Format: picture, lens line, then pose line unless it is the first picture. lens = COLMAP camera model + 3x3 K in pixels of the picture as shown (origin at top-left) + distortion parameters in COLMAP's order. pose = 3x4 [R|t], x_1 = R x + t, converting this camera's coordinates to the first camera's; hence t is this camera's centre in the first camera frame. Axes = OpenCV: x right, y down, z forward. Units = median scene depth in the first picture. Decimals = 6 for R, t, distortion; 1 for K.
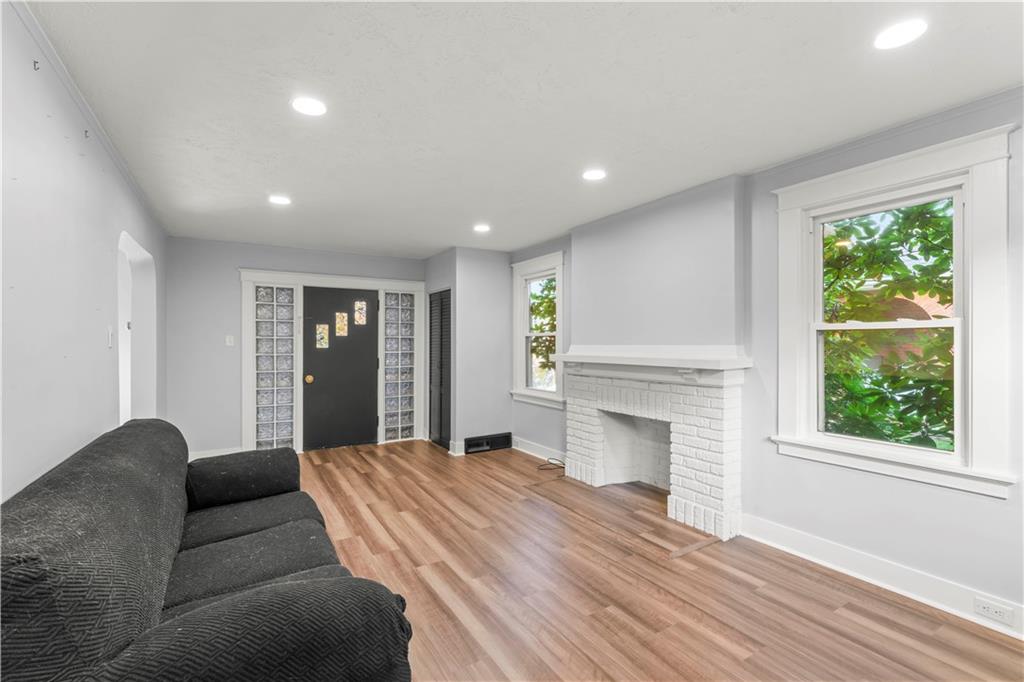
lens RADIAL K [[454.5, 0, 508.2], [0, 454.5, 343.1], [0, 0, 1]] dist [-0.004318, -0.000617]
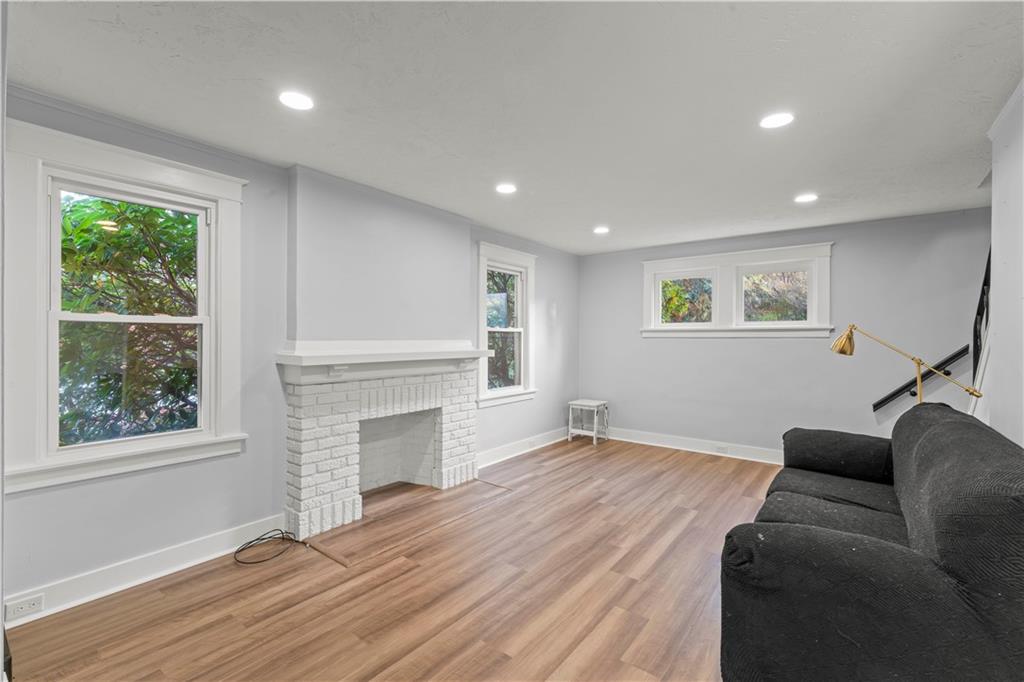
lens RADIAL K [[454.5, 0, 504.4], [0, 454.5, 339.0], [0, 0, 1]] dist [-0.004318, -0.000617]
pose [[-0.358711, -0.002439, 0.933446, -0.753521], [-0.002104, 0.999996, 0.001804, -0.000555], [-0.933446, -0.001317, -0.358715, 1.233140]]
